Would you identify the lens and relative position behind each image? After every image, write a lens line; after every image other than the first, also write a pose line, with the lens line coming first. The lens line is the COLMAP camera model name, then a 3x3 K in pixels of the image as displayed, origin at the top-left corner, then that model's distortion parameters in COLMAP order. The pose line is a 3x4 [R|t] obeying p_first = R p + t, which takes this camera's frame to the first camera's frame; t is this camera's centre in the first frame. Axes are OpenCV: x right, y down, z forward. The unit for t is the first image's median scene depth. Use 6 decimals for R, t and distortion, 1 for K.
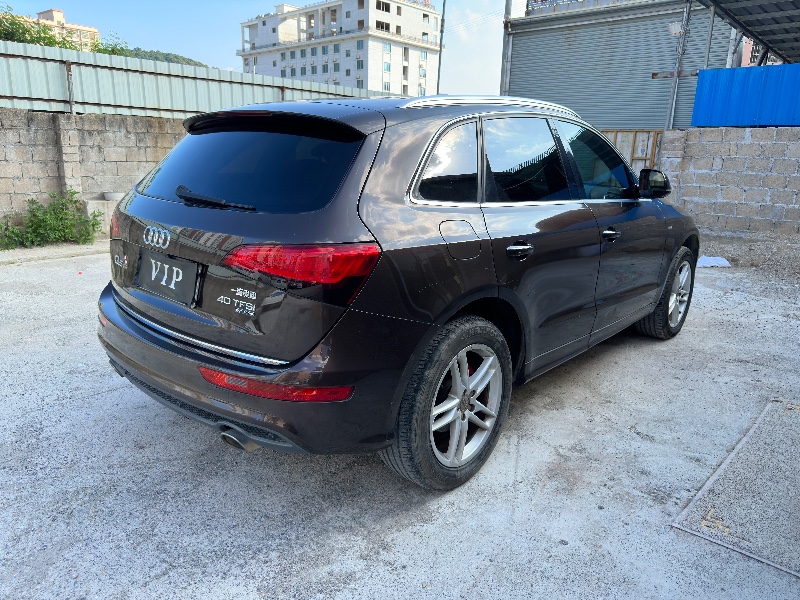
lens RADIAL K [[579.6, 0, 400.0], [0, 579.6, 300.0], [0, 0, 1]] dist [-0.002934, -0.000479]
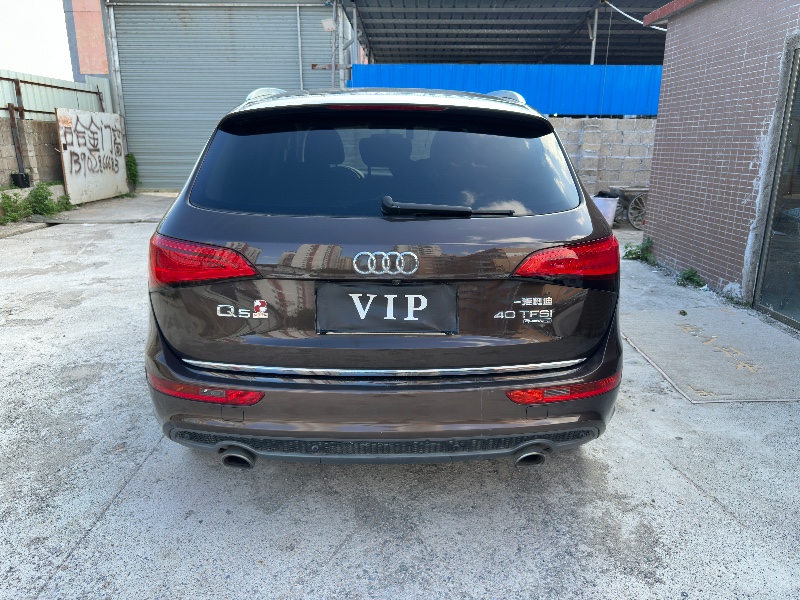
lens RADIAL K [[579.6, 0, 400.0], [0, 579.6, 300.0], [0, 0, 1]] dist [-0.002934, -0.000479]
pose [[0.726071, -0.201186, 0.657530, -0.952632], [0.183788, 0.978231, 0.096366, -0.132527], [-0.662604, 0.050877, 0.747240, 0.396446]]
